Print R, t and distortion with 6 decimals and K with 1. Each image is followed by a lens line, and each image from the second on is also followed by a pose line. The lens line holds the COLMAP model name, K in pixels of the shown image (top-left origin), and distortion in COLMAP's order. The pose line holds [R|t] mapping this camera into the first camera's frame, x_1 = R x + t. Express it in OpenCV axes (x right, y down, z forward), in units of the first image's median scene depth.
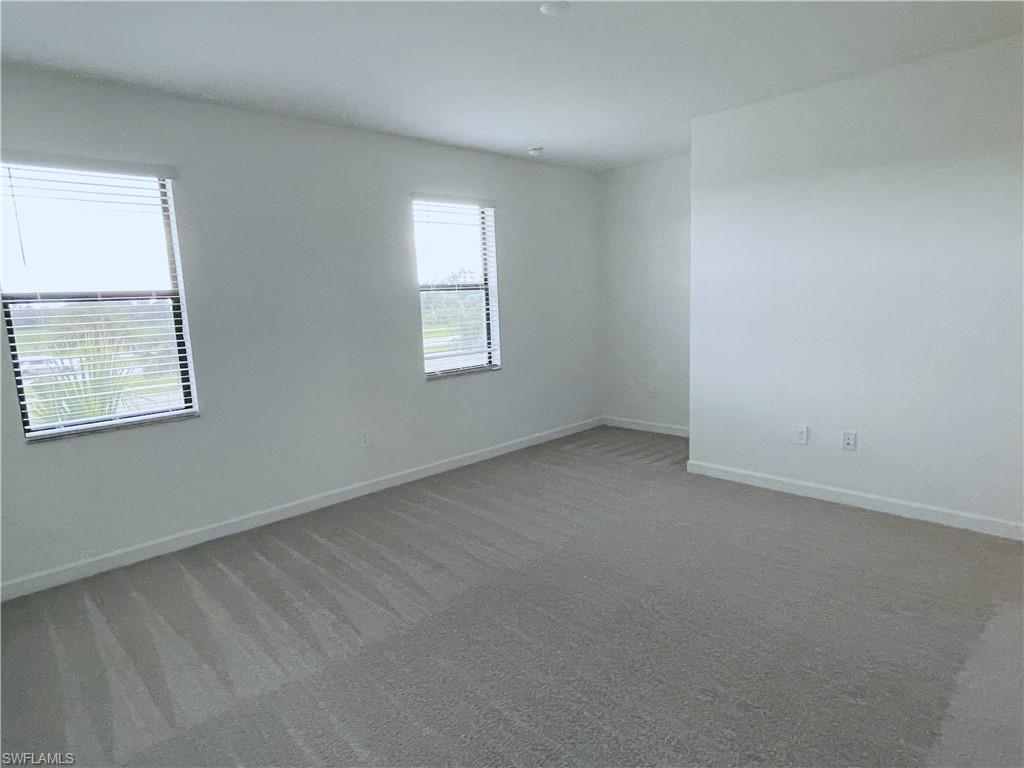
lens RADIAL K [[598.6, 0, 512.0], [0, 598.6, 384.0], [0, 0, 1]] dist [0.000993, 0.000156]
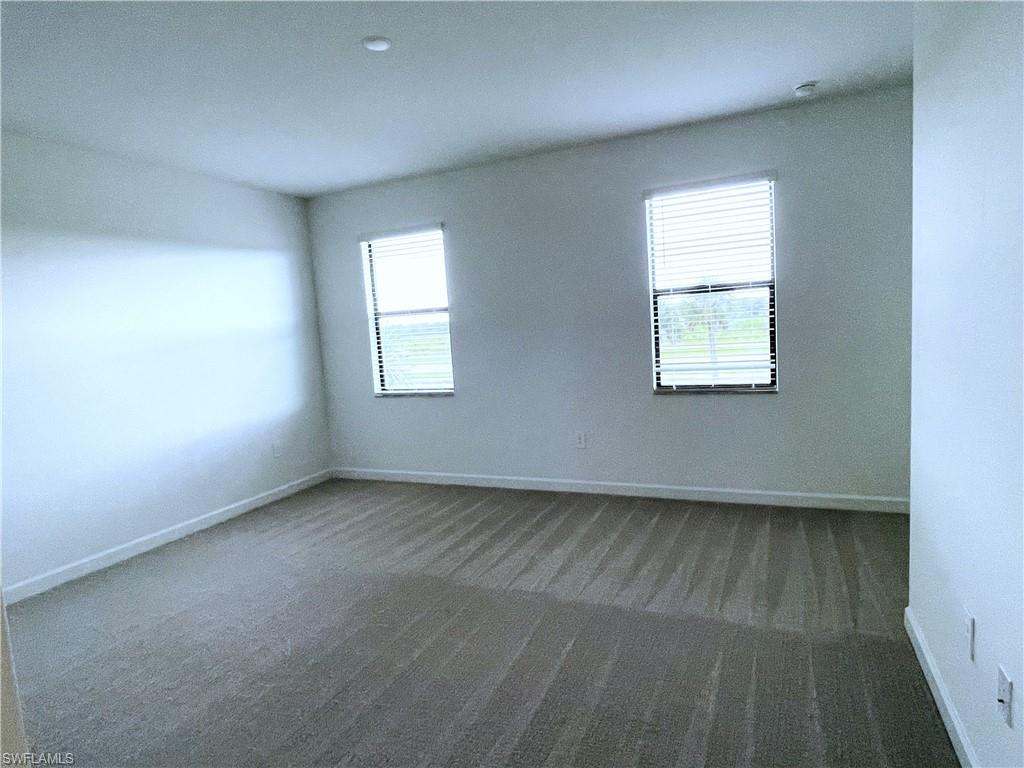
lens RADIAL K [[533.4, 0, 511.7], [0, 533.4, 360.8], [0, 0, 1]] dist [-0.001083, -0.000107]
pose [[0.394706, 0.091446, -0.914246, 0.501257], [-0.078048, 0.994775, 0.065805, -0.090155], [0.915487, 0.045381, 0.399781, 0.456969]]
